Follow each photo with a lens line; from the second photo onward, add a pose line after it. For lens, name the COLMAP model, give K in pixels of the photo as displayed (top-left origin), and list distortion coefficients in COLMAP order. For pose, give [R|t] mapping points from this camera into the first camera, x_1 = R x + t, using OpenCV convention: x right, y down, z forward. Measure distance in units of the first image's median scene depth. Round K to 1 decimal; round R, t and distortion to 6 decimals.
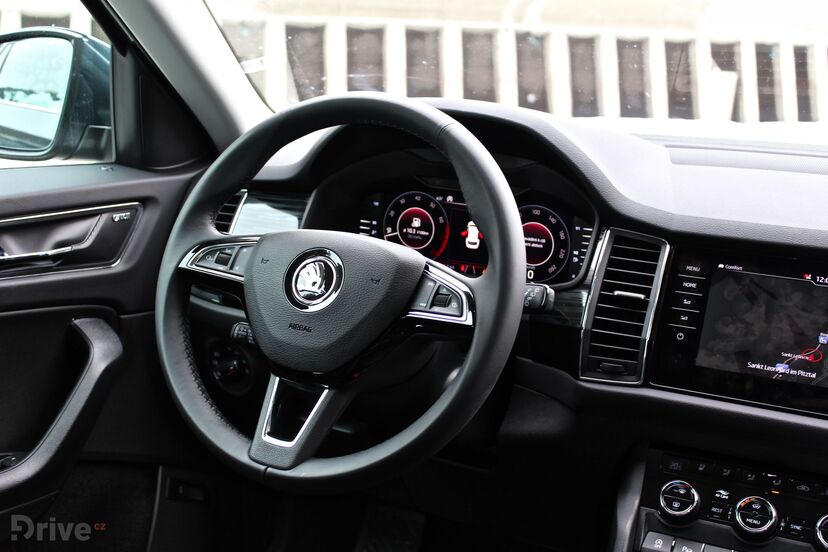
lens RADIAL K [[1096.0, 0, 417.6], [0, 1096.0, 276.2], [0, 0, 1]] dist [-0.057402, 0.000000]
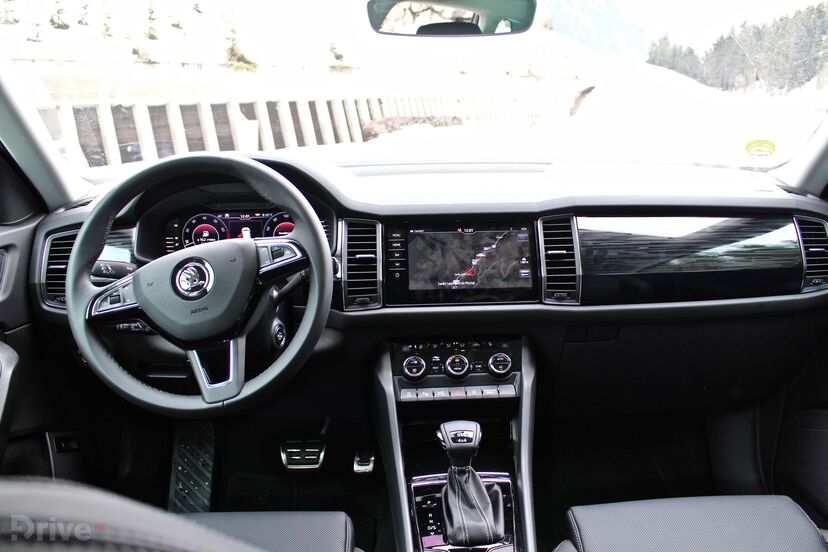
lens RADIAL K [[683.3, 0, 403.4], [0, 683.3, 274.0], [0, 0, 1]] dist [-0.104205, 0.046382]
pose [[0.877221, -0.171746, 0.448315, -0.231771], [0.155198, 0.985129, 0.073718, -0.024398], [-0.454309, 0.004910, 0.890831, 0.031733]]
